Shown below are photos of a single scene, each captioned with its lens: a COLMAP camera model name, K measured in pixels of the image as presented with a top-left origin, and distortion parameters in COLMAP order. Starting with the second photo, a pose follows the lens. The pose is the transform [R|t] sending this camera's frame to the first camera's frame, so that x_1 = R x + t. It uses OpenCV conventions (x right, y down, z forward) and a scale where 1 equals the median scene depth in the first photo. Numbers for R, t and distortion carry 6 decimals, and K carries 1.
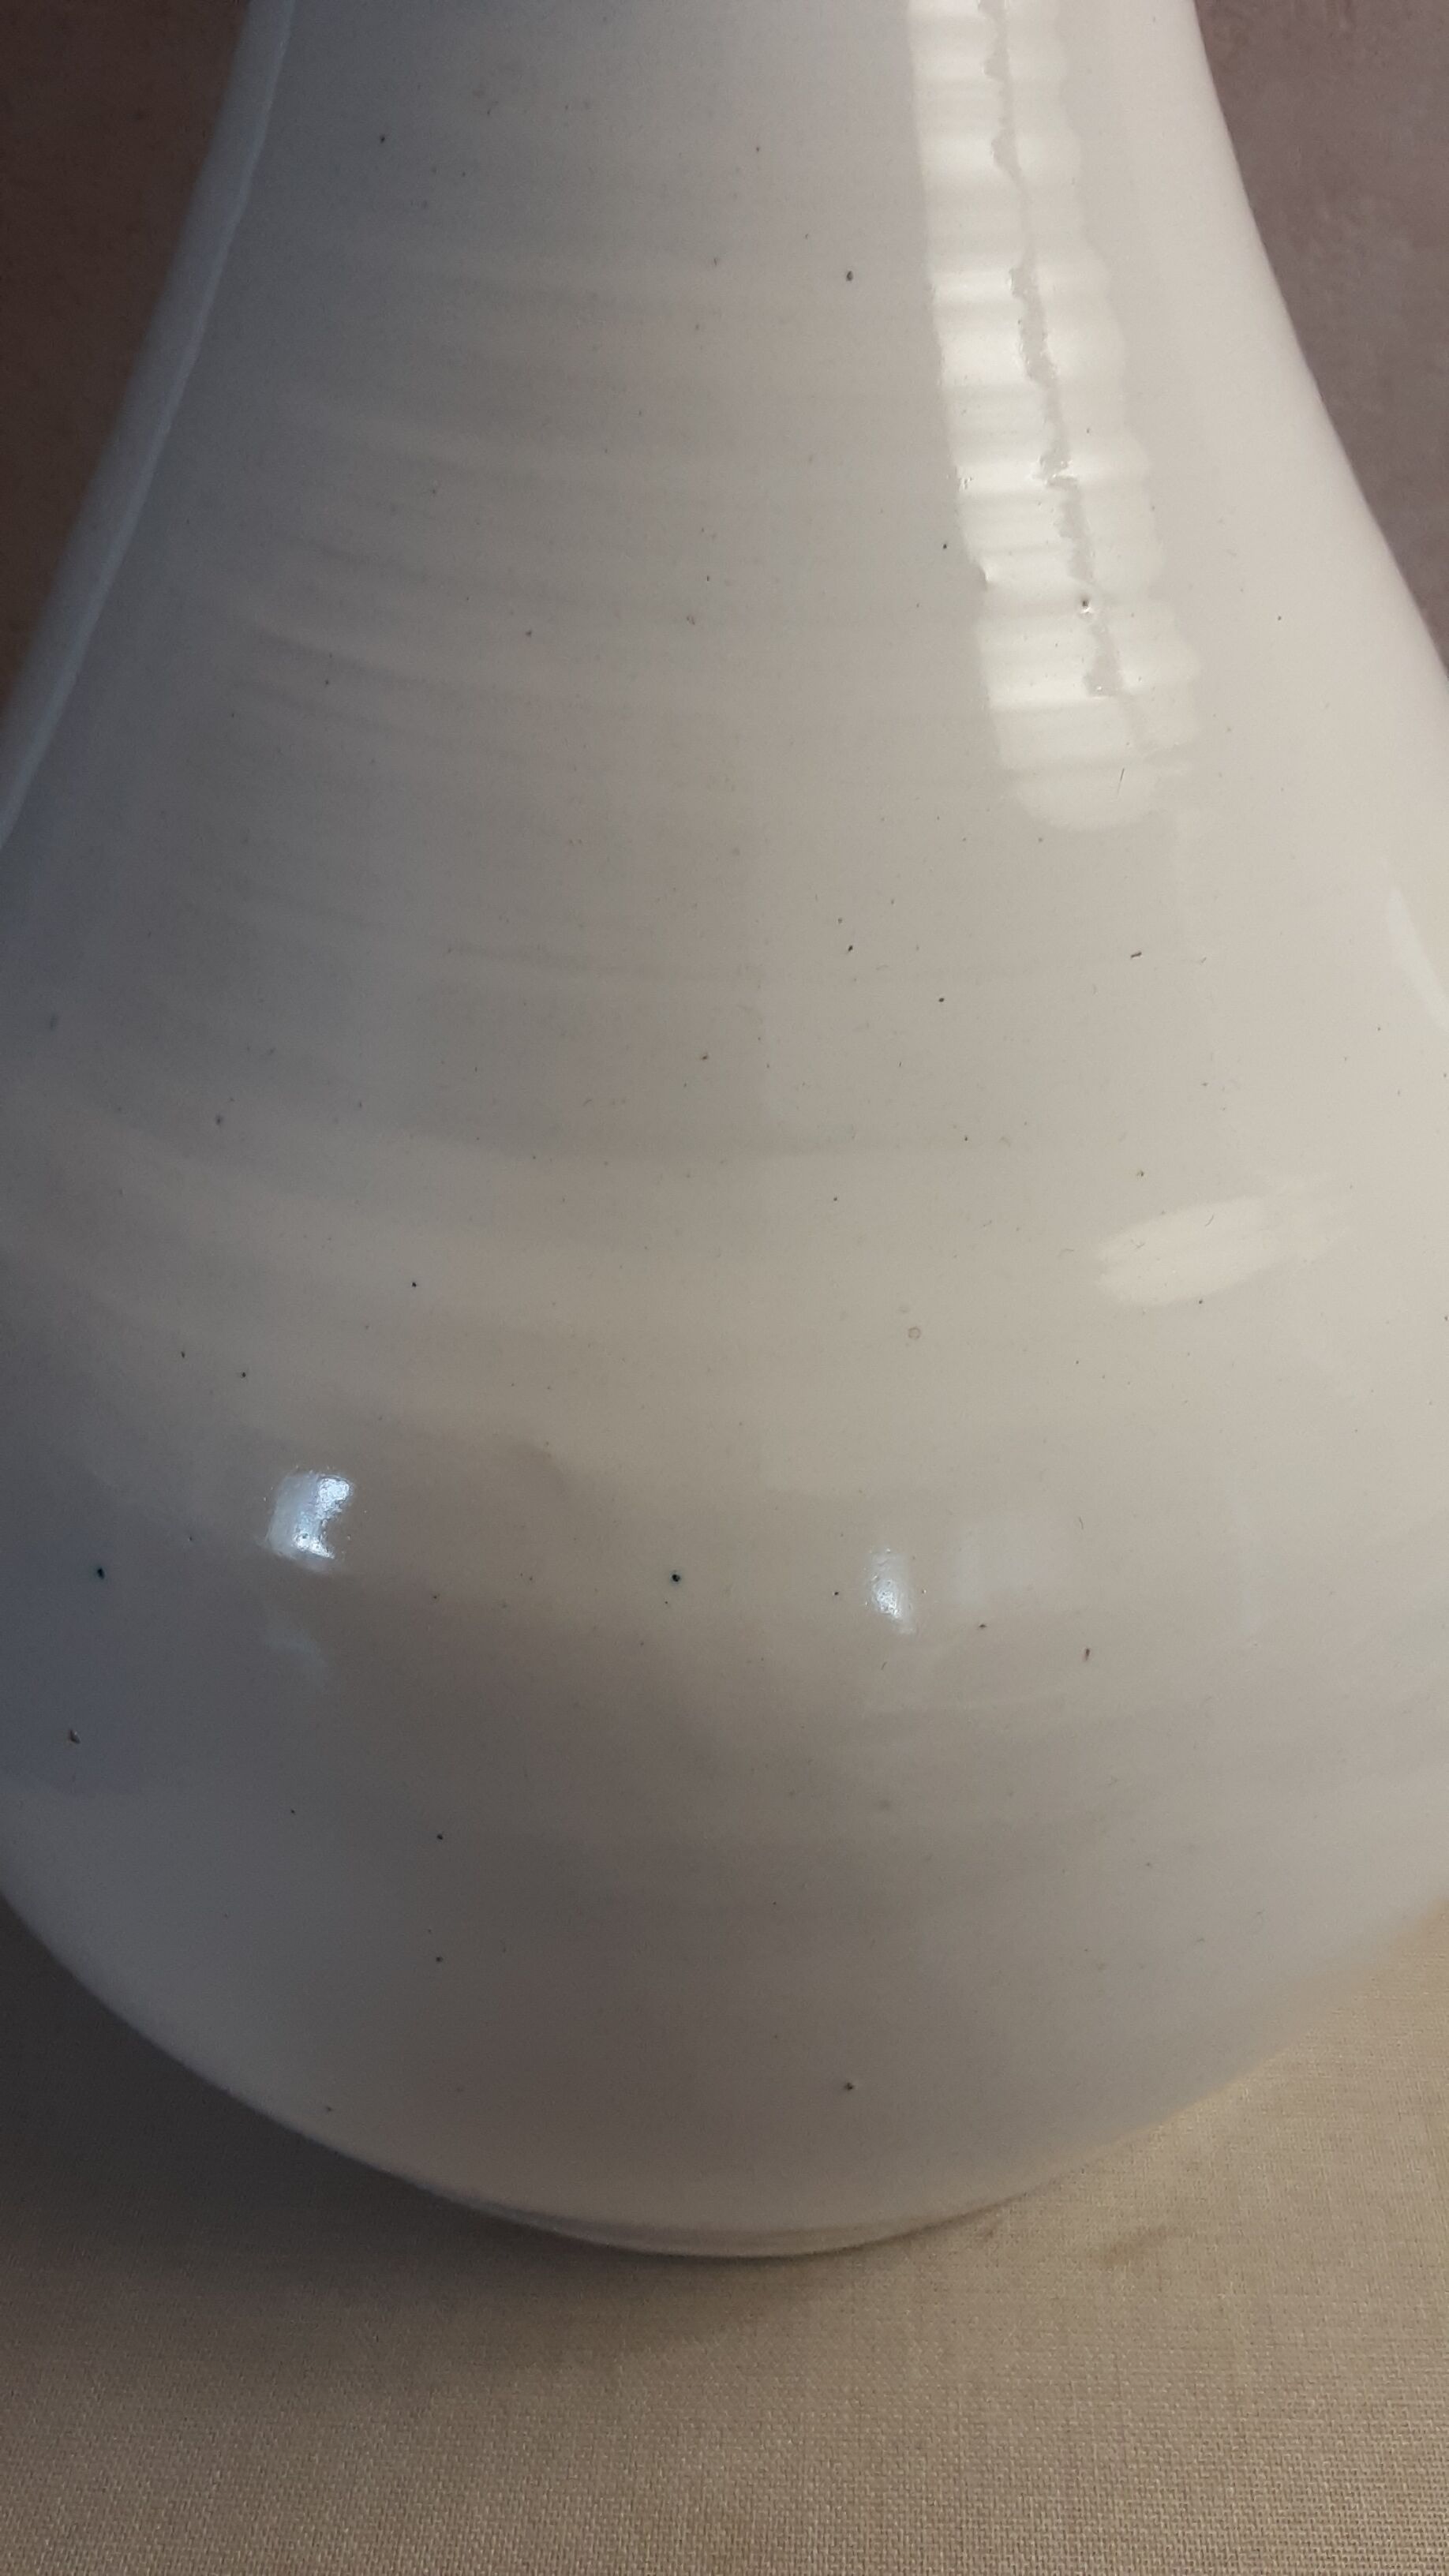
lens RADIAL K [[2118.8, 0, 731.9], [0, 2118.8, 1252.7], [0, 0, 1]] dist [0.158099, -0.255211]
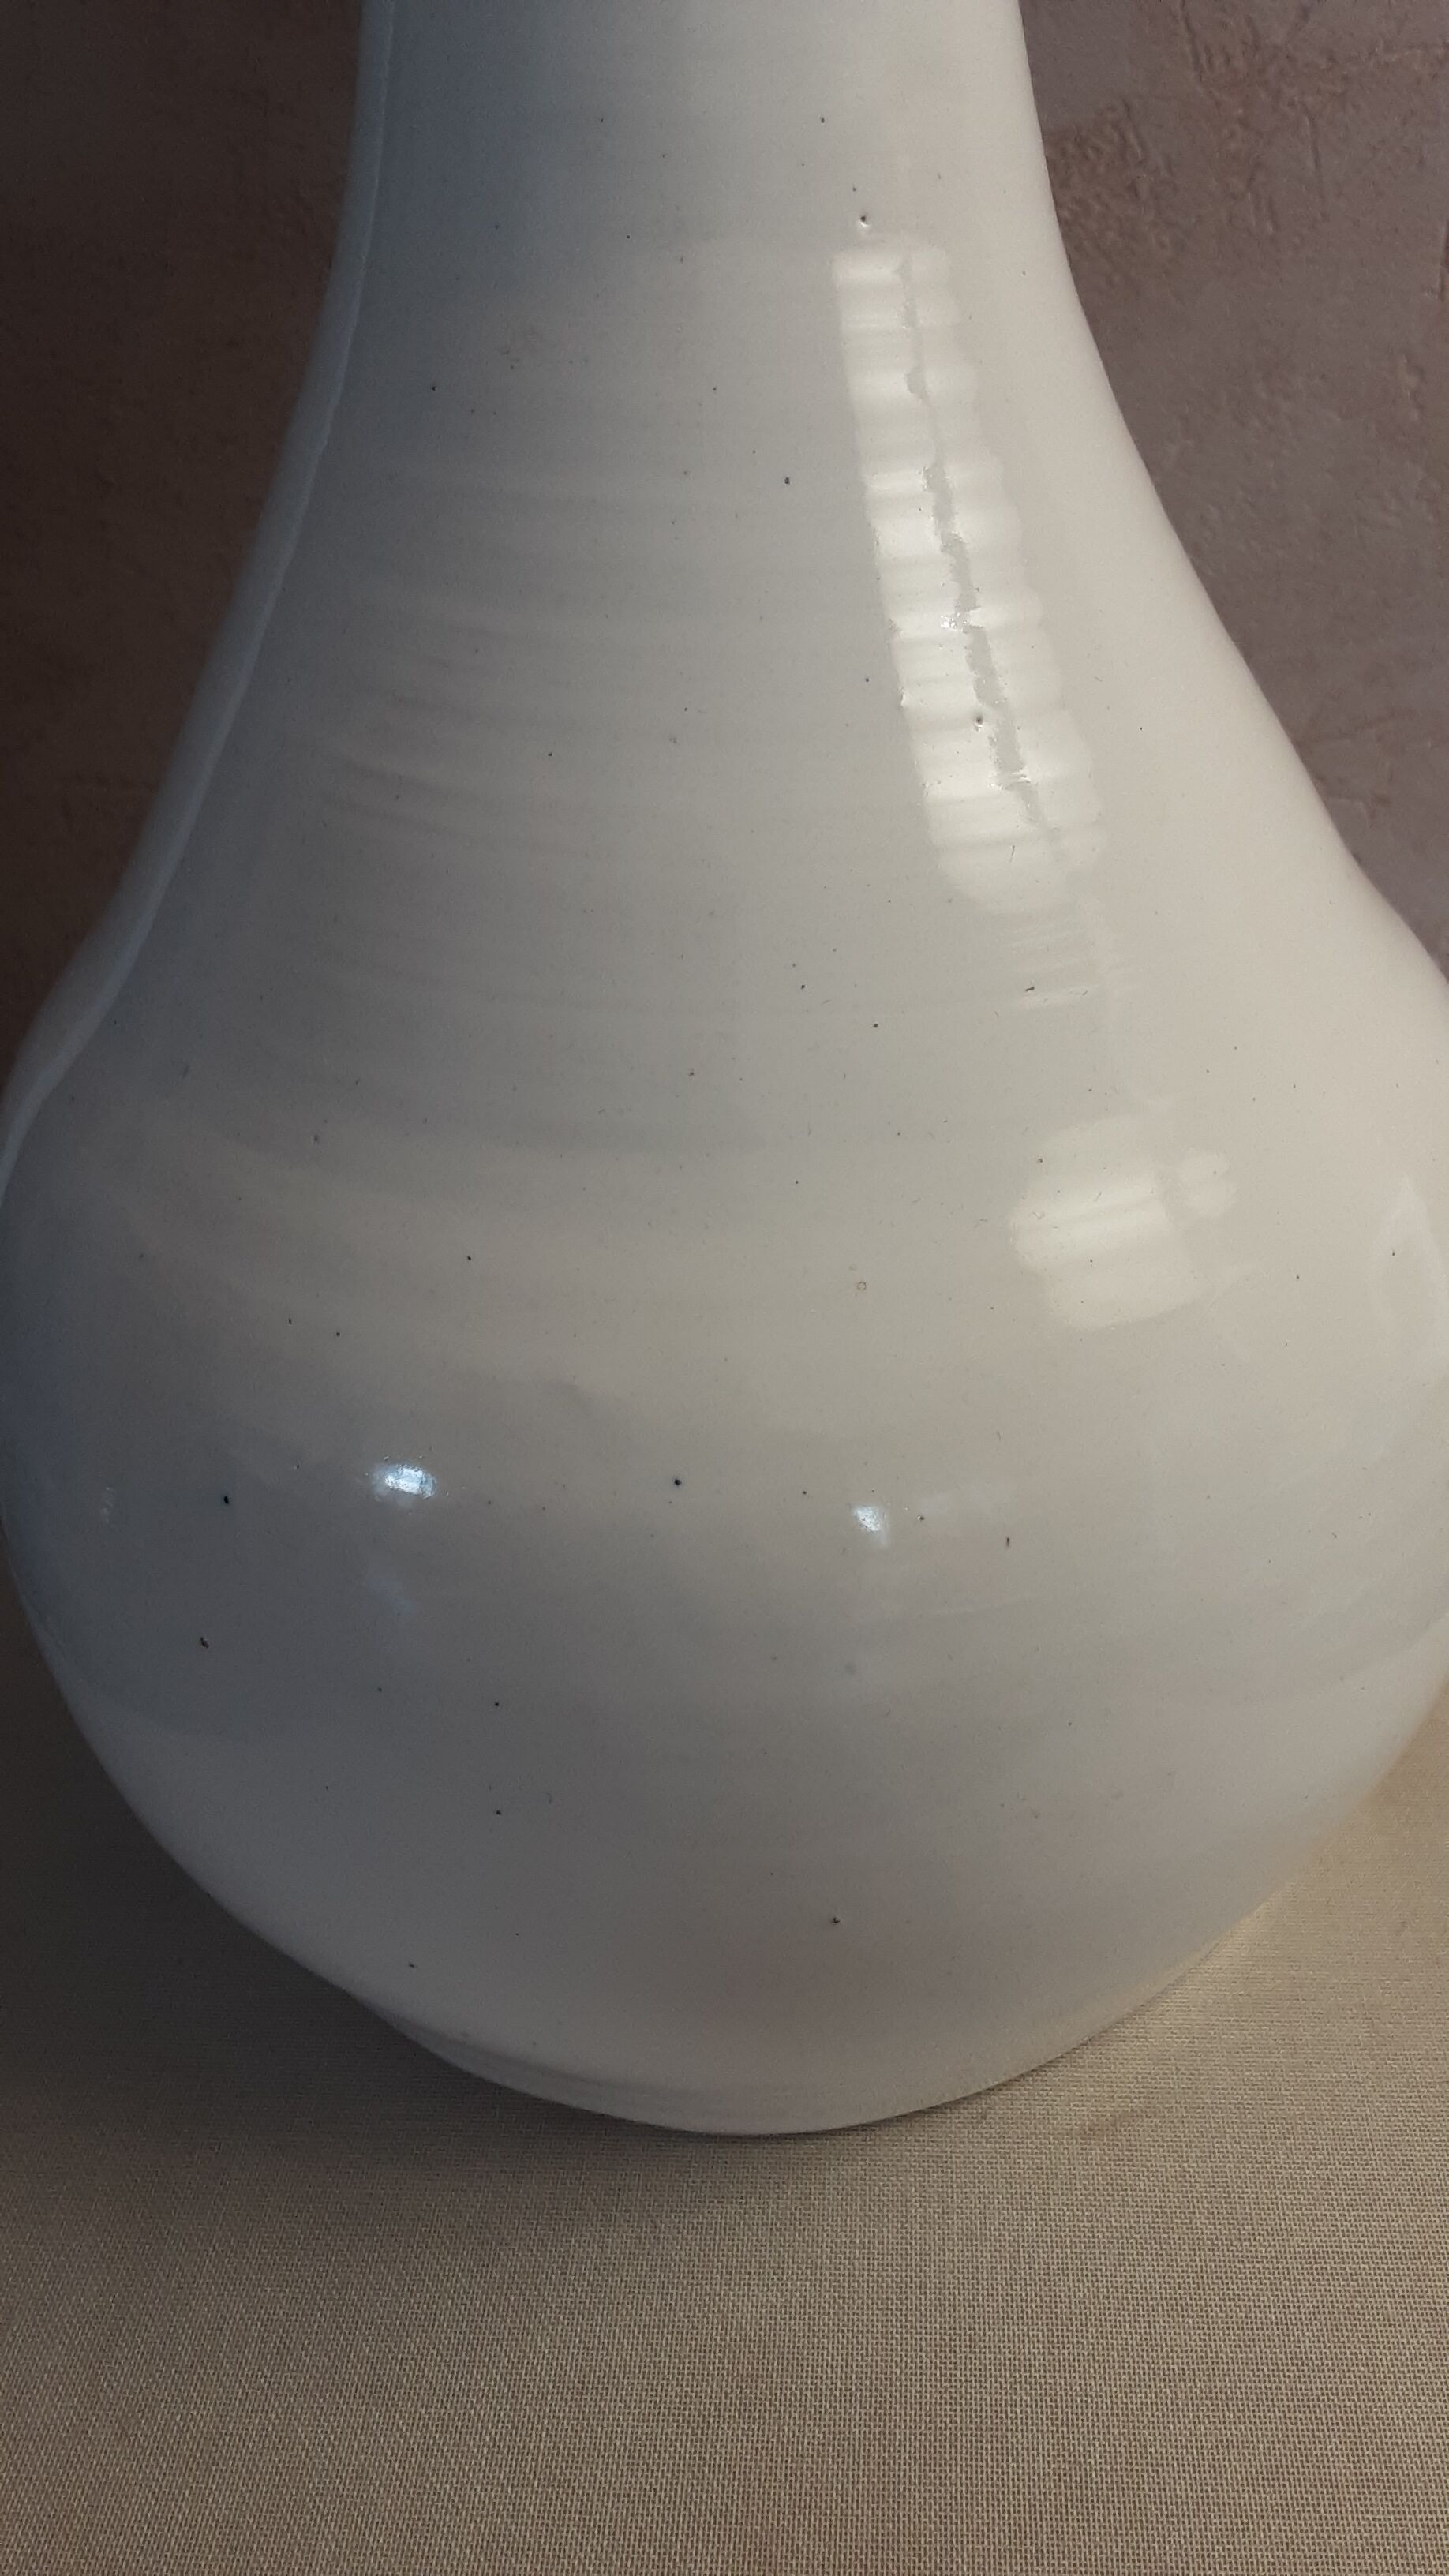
lens RADIAL K [[2118.8, 0, 731.9], [0, 2118.8, 1252.7], [0, 0, 1]] dist [0.158099, -0.255211]
pose [[0.999184, -0.023045, -0.033160, 0.037270], [0.020780, 0.997530, -0.067093, 0.074420], [0.034624, 0.066349, 0.997196, -0.197601]]
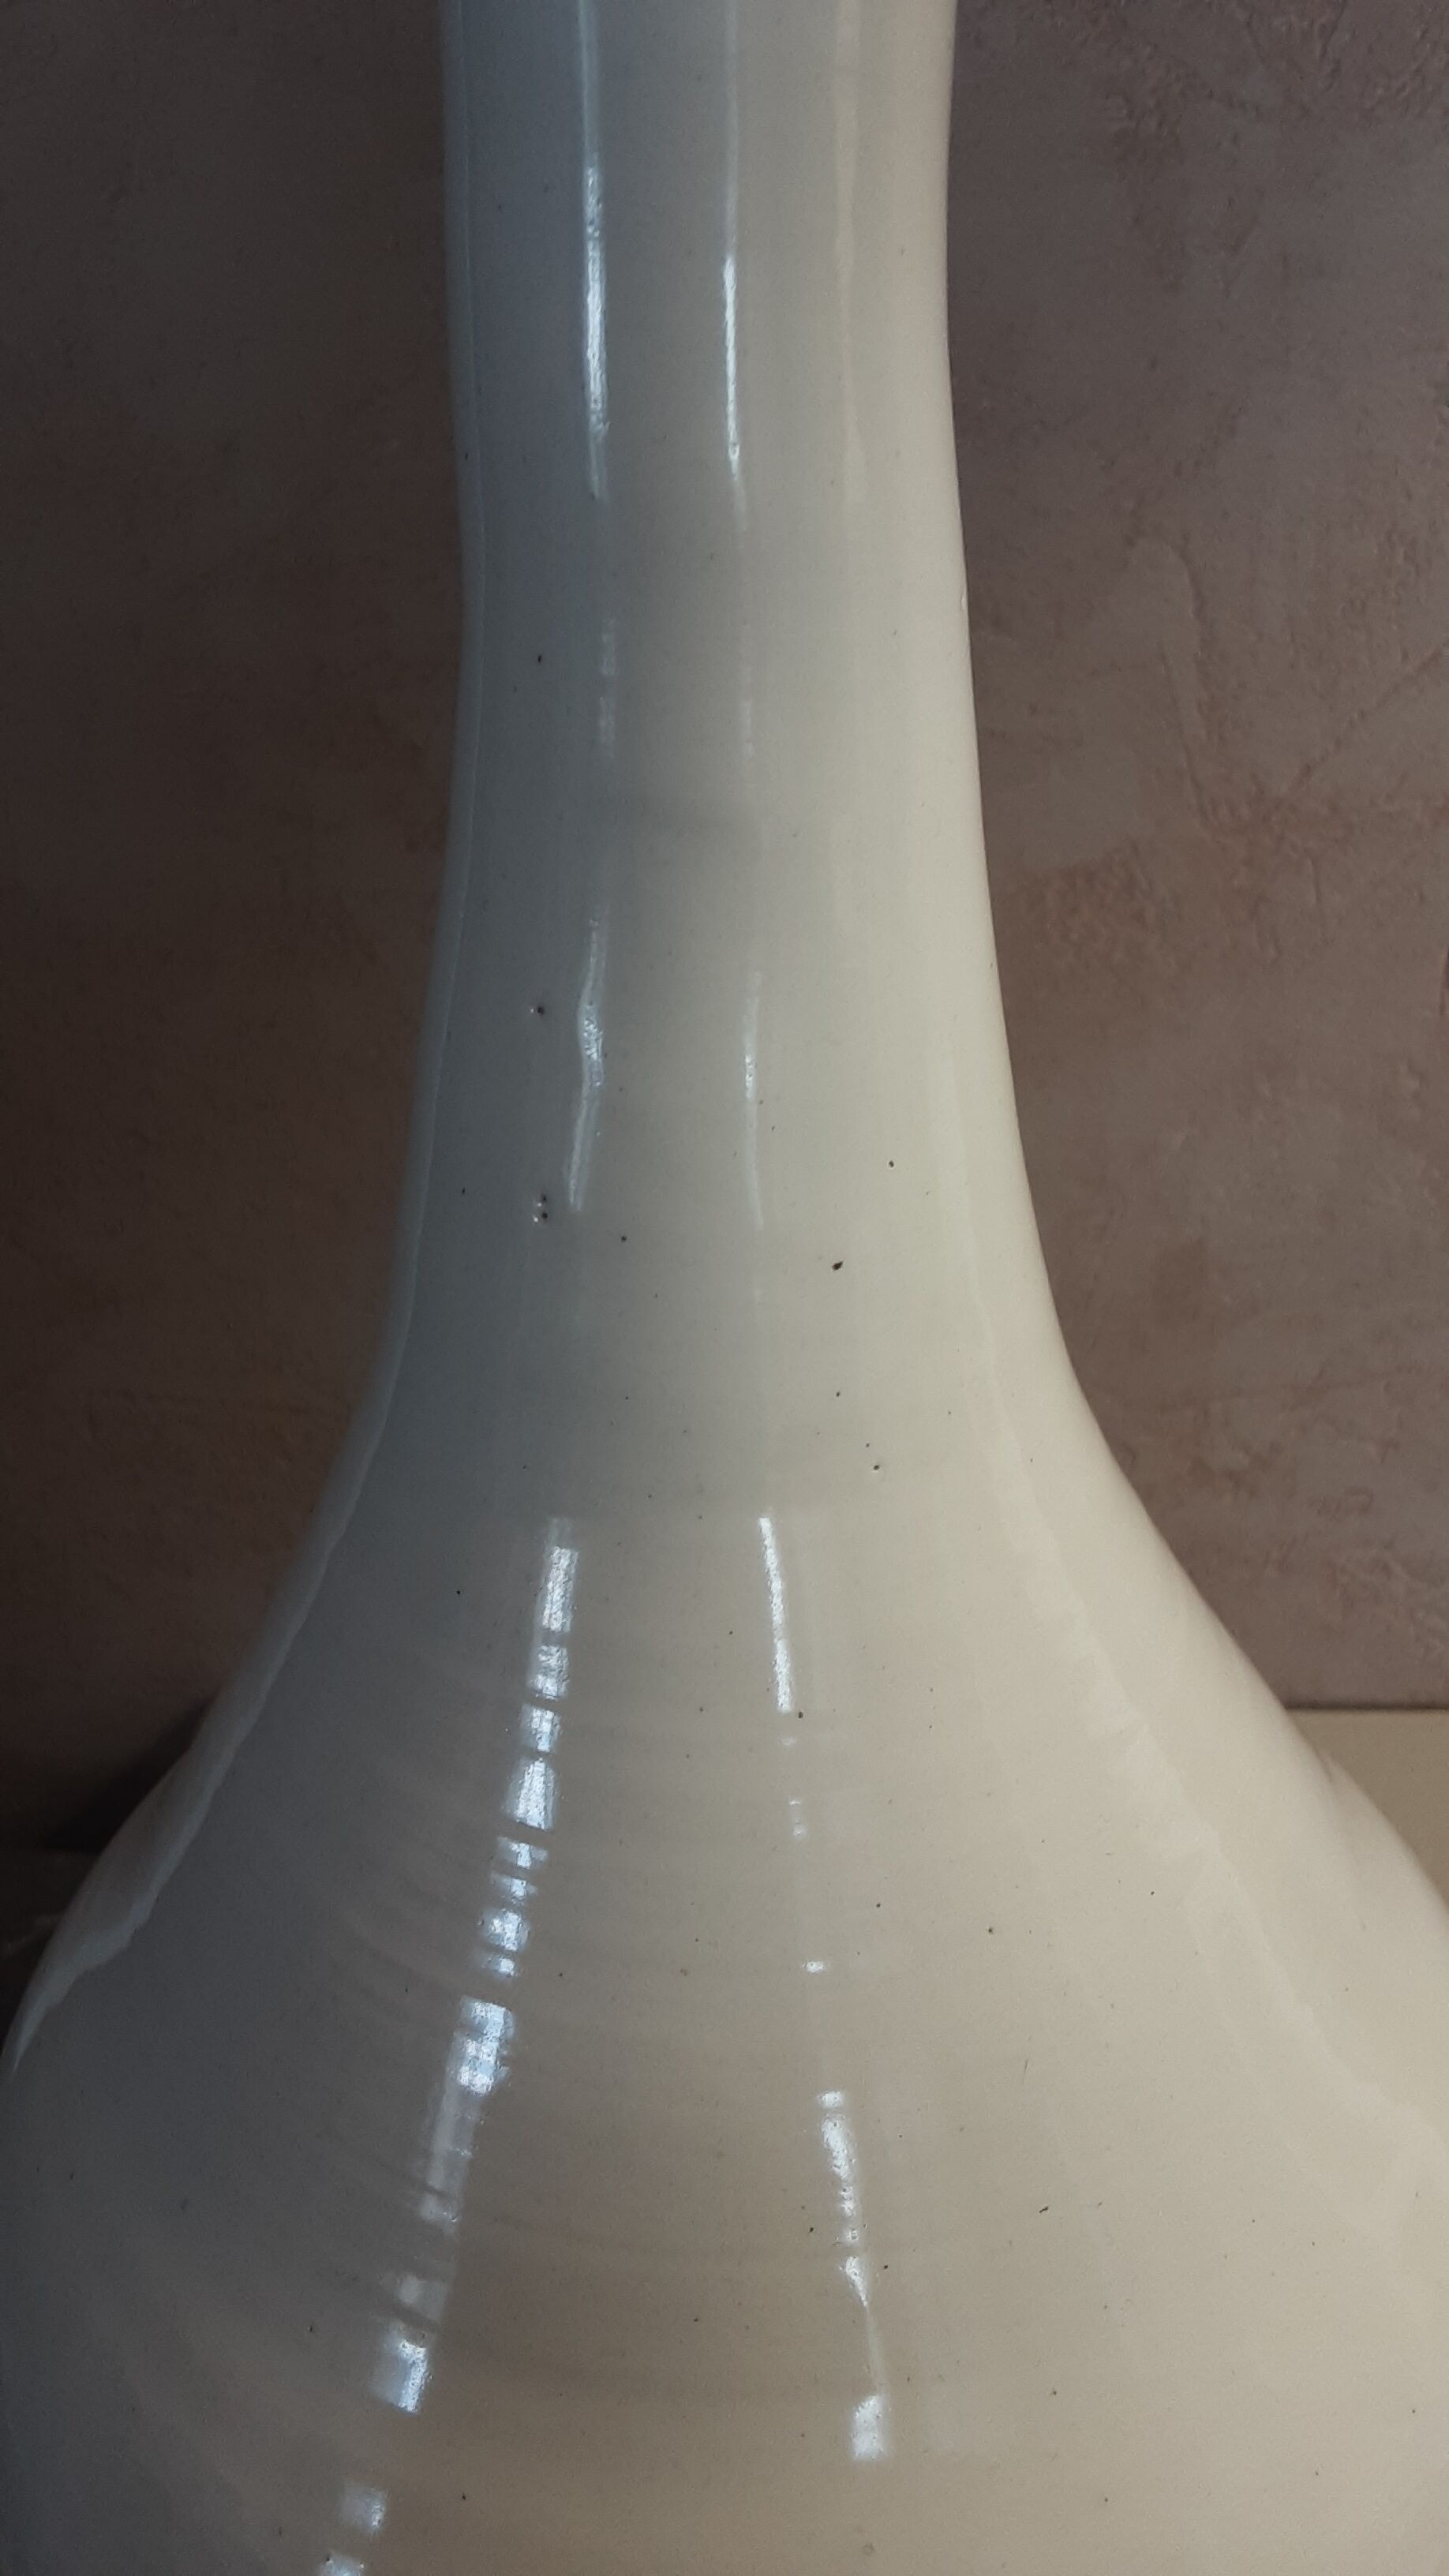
lens RADIAL K [[2118.8, 0, 731.9], [0, 2118.8, 1252.7], [0, 0, 1]] dist [0.158099, -0.255211]
pose [[0.999183, -0.010881, -0.038930, 0.046844], [0.005220, 0.989757, -0.142669, -0.383819], [0.040084, 0.142349, 0.989005, -0.253856]]
